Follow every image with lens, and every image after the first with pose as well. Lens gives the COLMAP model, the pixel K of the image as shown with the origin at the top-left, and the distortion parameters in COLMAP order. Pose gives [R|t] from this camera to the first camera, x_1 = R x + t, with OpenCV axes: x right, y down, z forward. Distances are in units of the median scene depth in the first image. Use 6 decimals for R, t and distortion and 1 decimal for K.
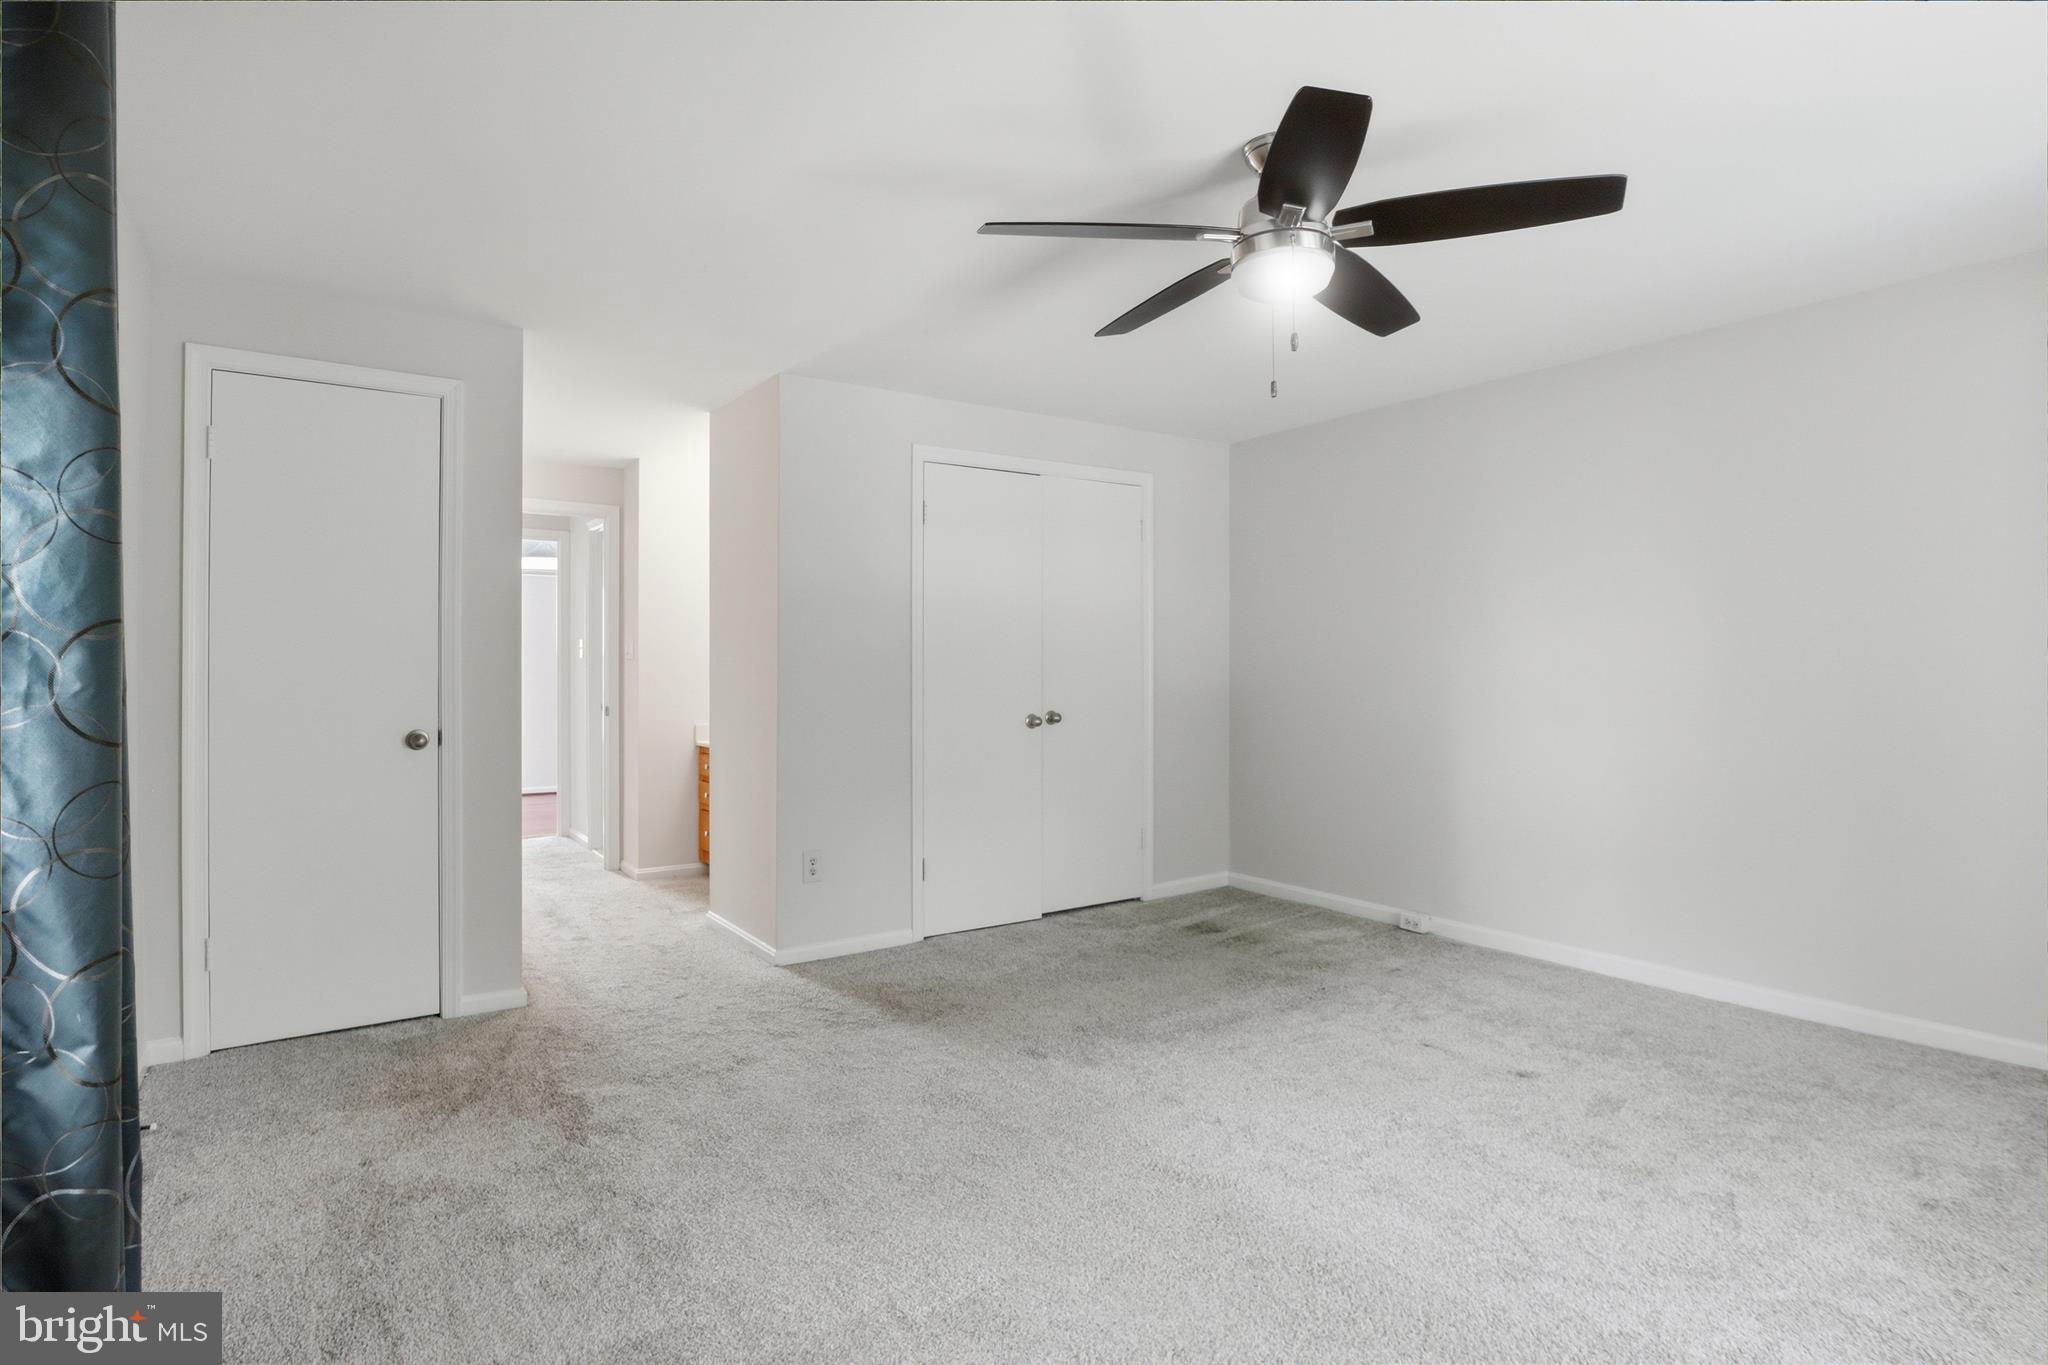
lens RADIAL K [[1032.7, 0, 1025.4], [0, 1032.7, 667.4], [0, 0, 1]] dist [-0.056359, 0.018724]
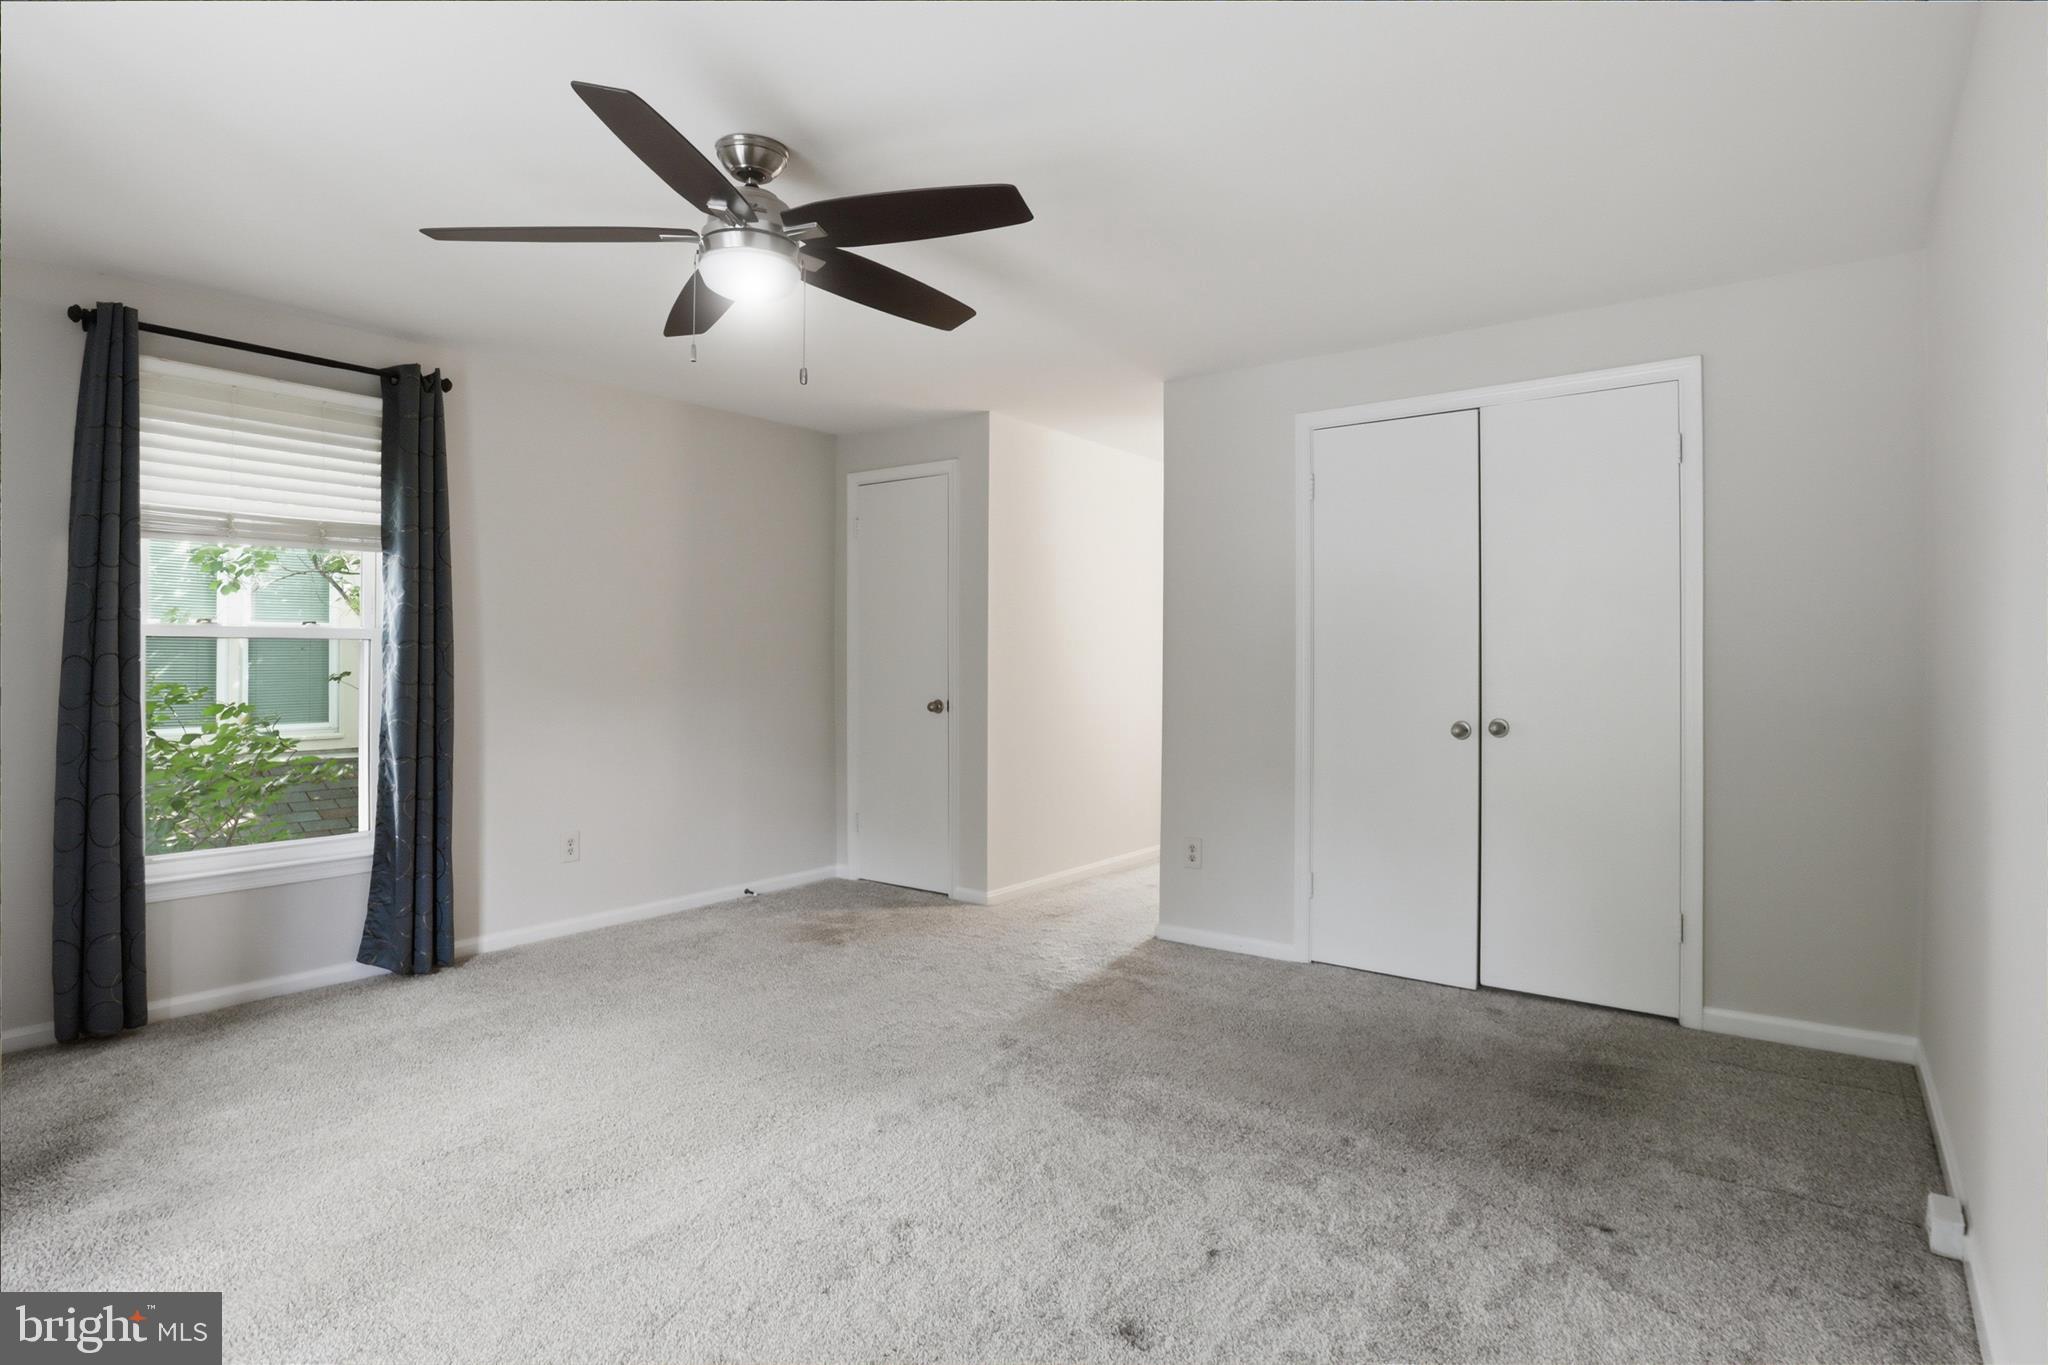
lens RADIAL K [[1032.7, 0, 1025.4], [0, 1032.7, 667.4], [0, 0, 1]] dist [-0.056359, 0.018724]
pose [[0.325080, 0.012554, -0.945603, 0.738206], [-0.003884, 0.999921, 0.011940, -0.003639], [0.945679, -0.000209, 0.325103, 0.527322]]
